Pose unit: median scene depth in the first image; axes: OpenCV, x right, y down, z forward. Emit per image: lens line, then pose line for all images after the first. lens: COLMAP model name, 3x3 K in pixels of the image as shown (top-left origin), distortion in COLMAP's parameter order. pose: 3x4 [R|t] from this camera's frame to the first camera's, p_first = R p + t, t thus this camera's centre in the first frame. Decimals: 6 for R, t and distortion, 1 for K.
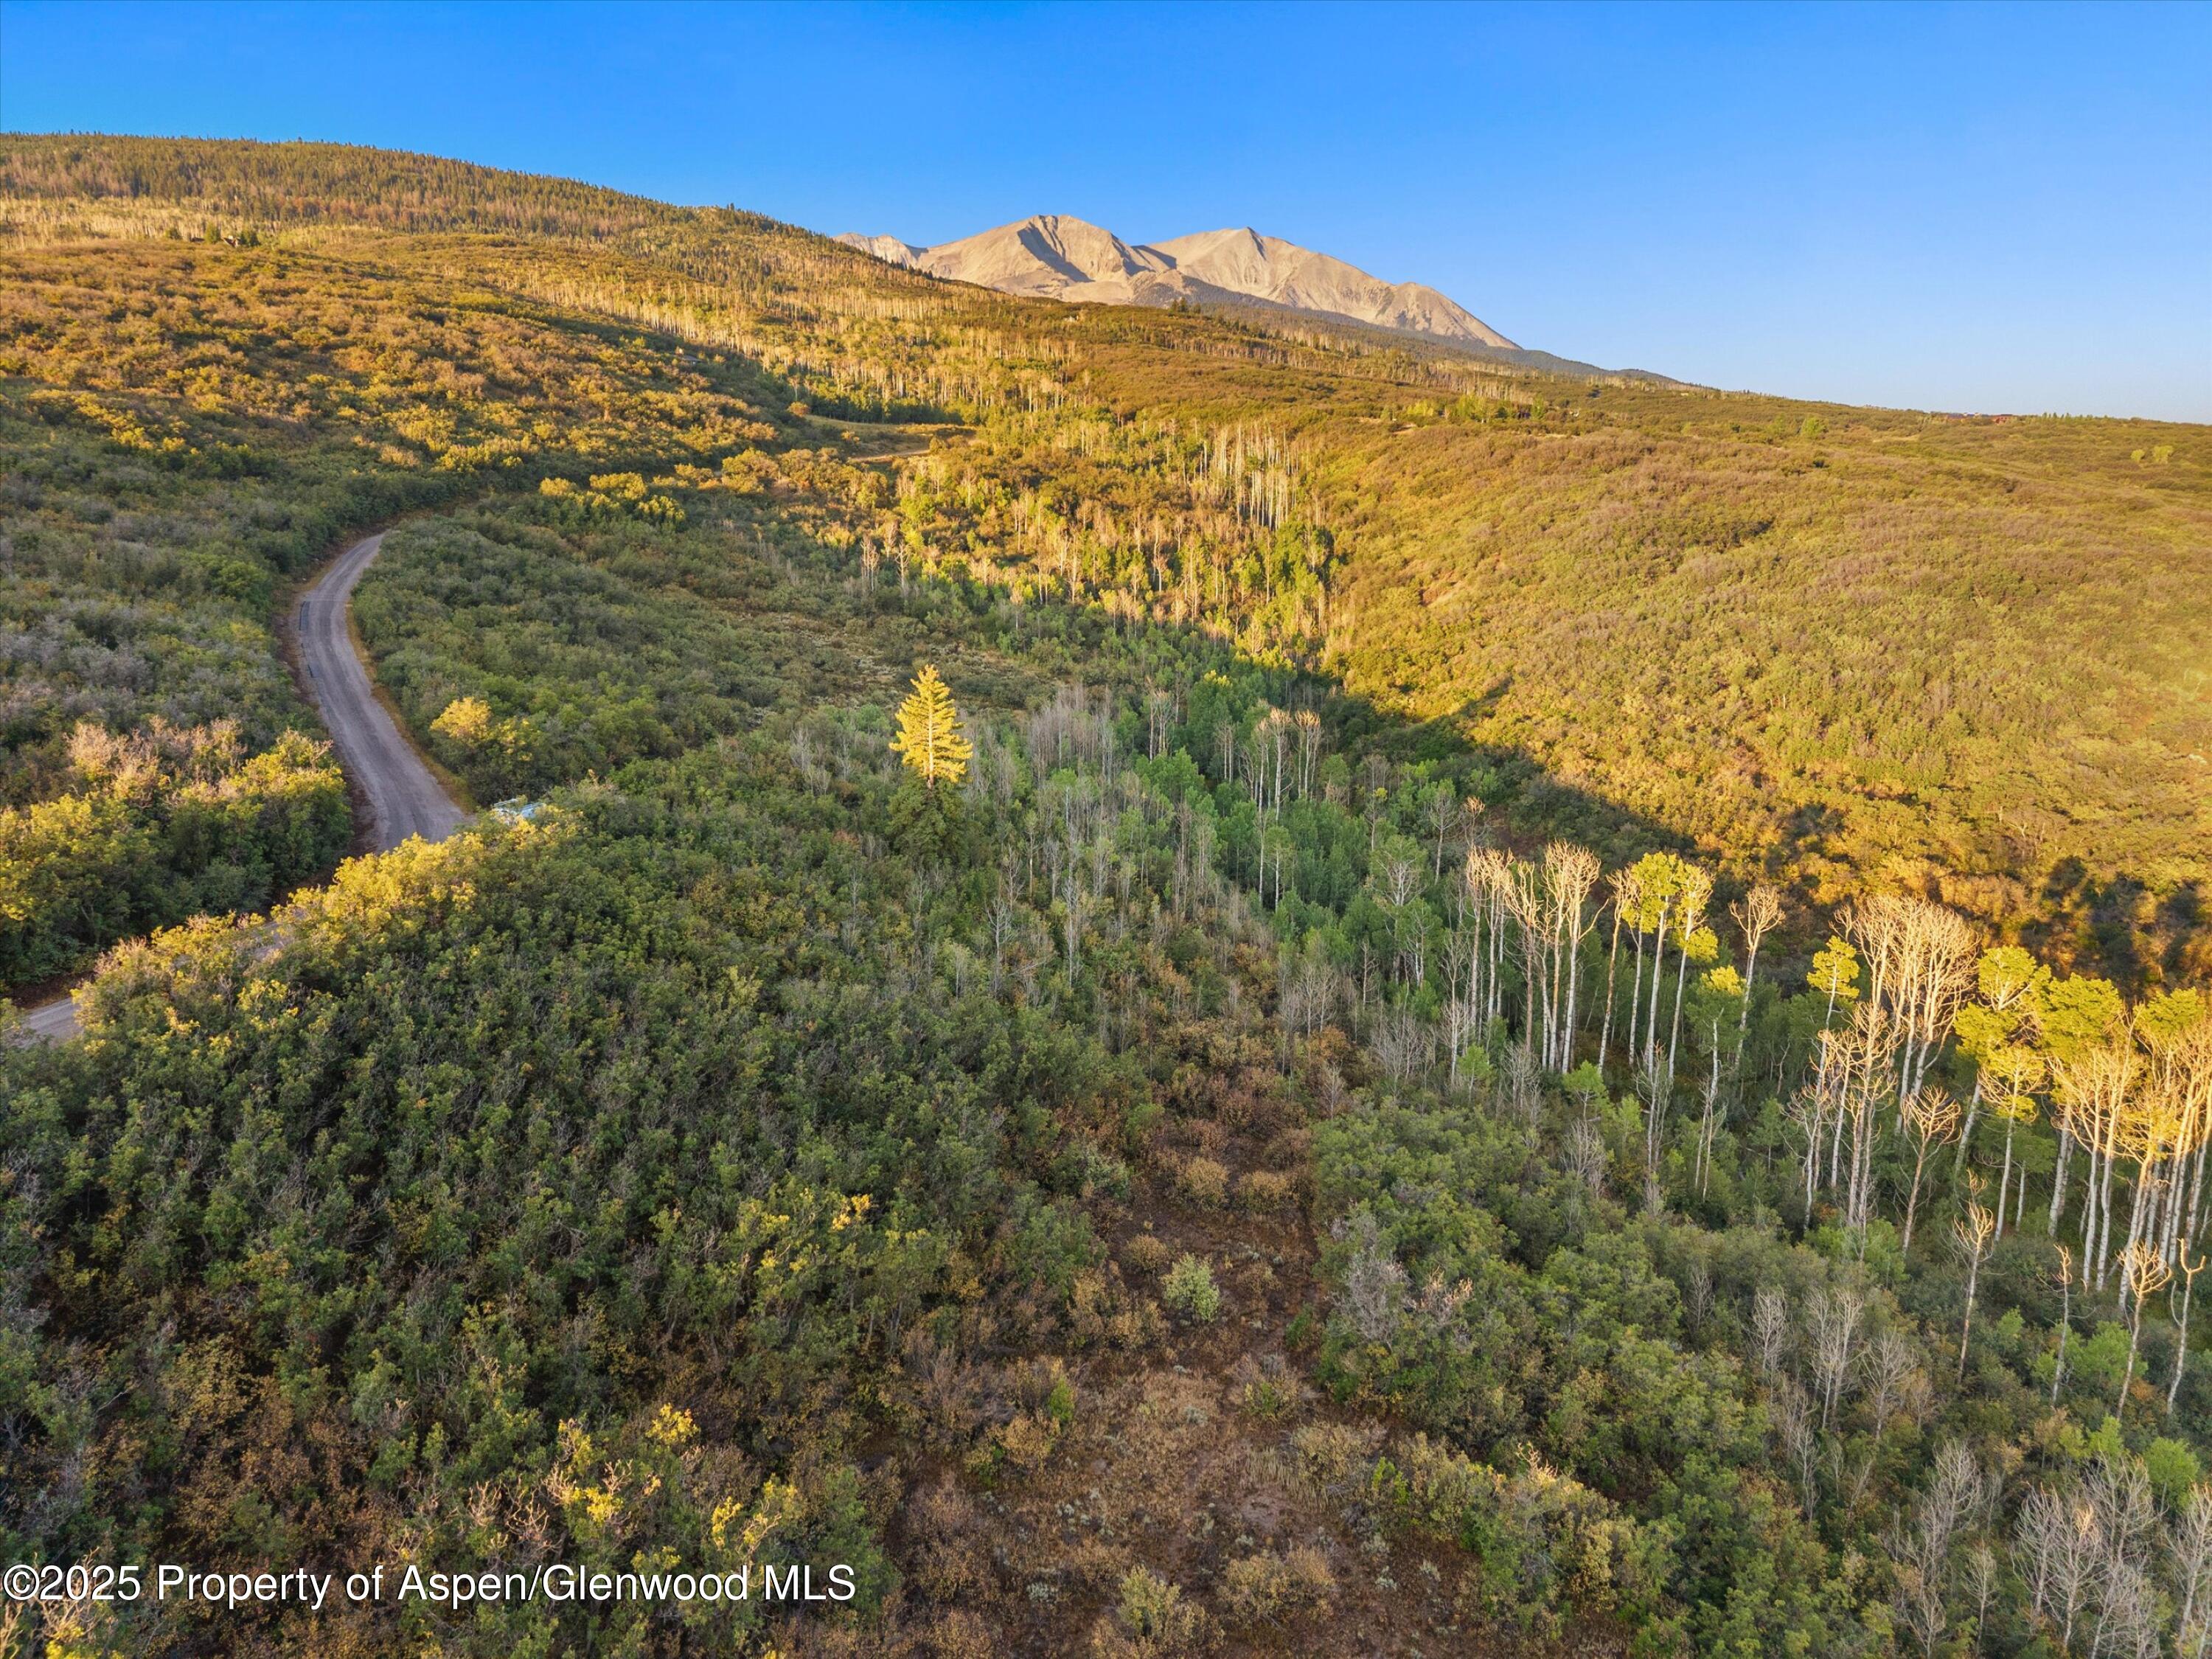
lens RADIAL K [[1506.1, 0, 1107.6], [0, 1506.1, 841.4], [0, 0, 1]] dist [0.023099, -0.015545]
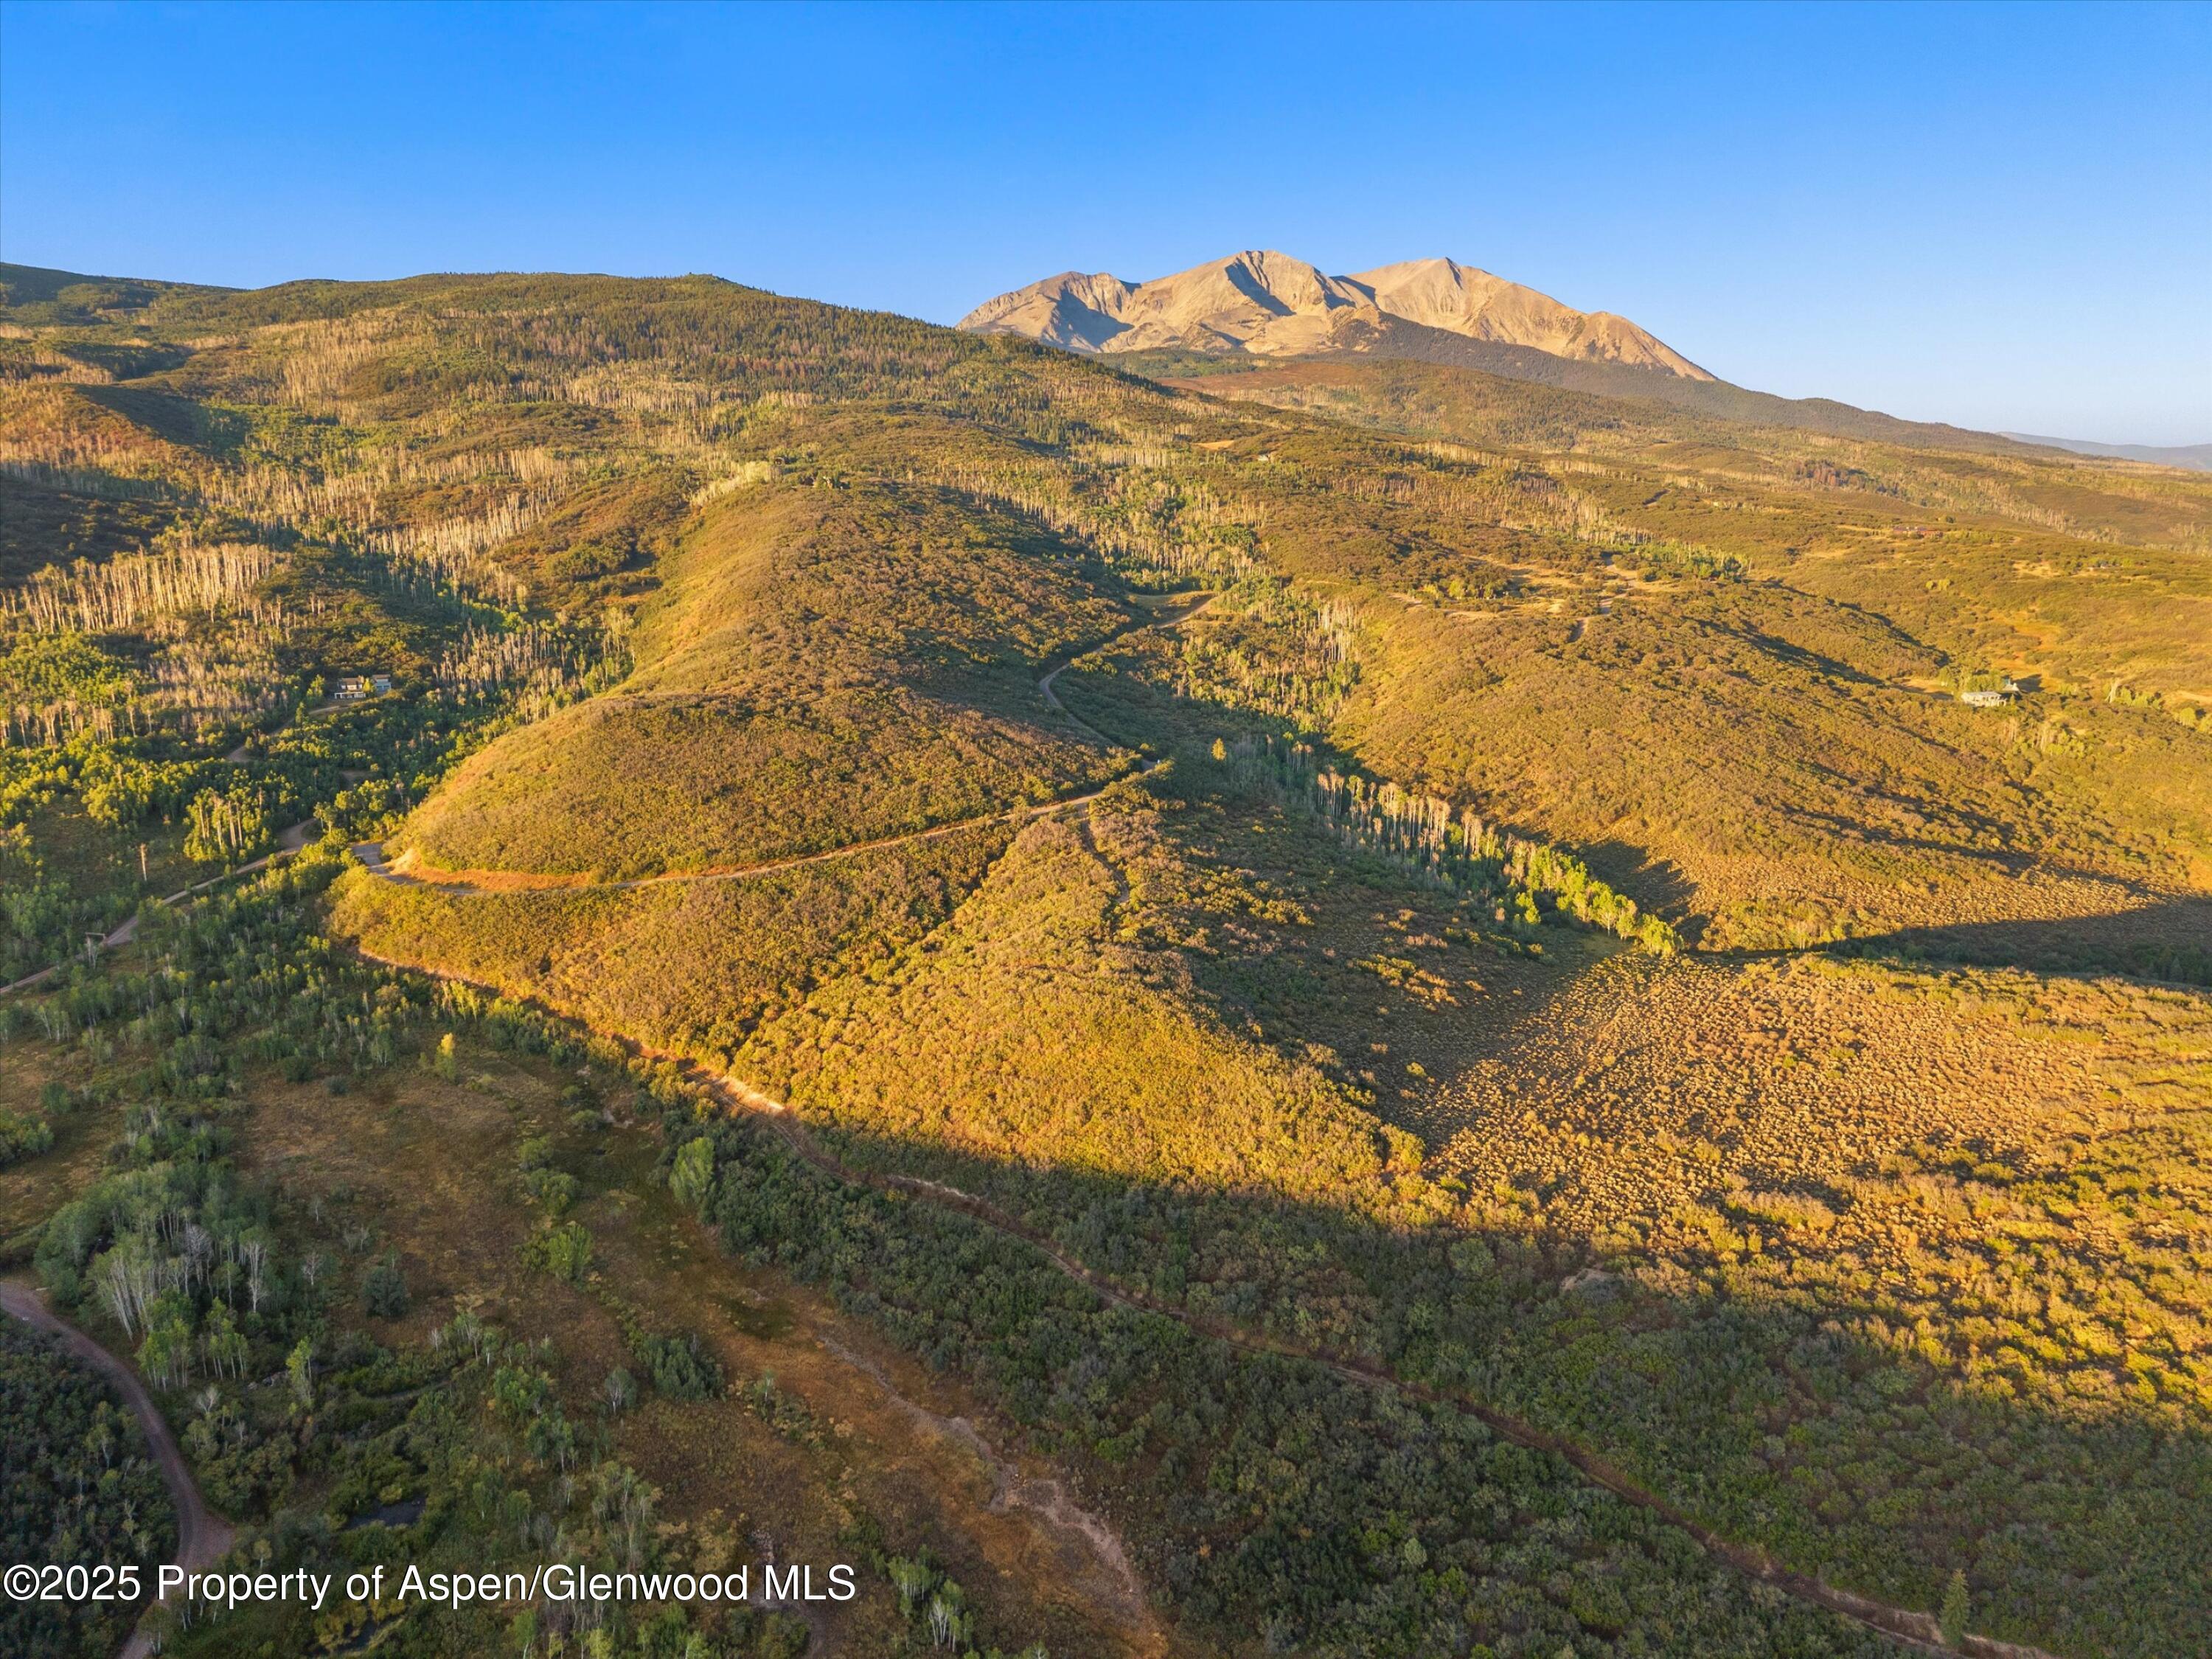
lens RADIAL K [[1507.4, 0, 1107.2], [0, 1507.4, 838.0], [0, 0, 1]] dist [0.013119, -0.008329]
pose [[0.991764, 0.031146, -0.124234, 0.068453], [-0.031548, 0.999501, -0.001267, 0.105242], [0.124132, 0.005176, 0.992252, -1.769015]]
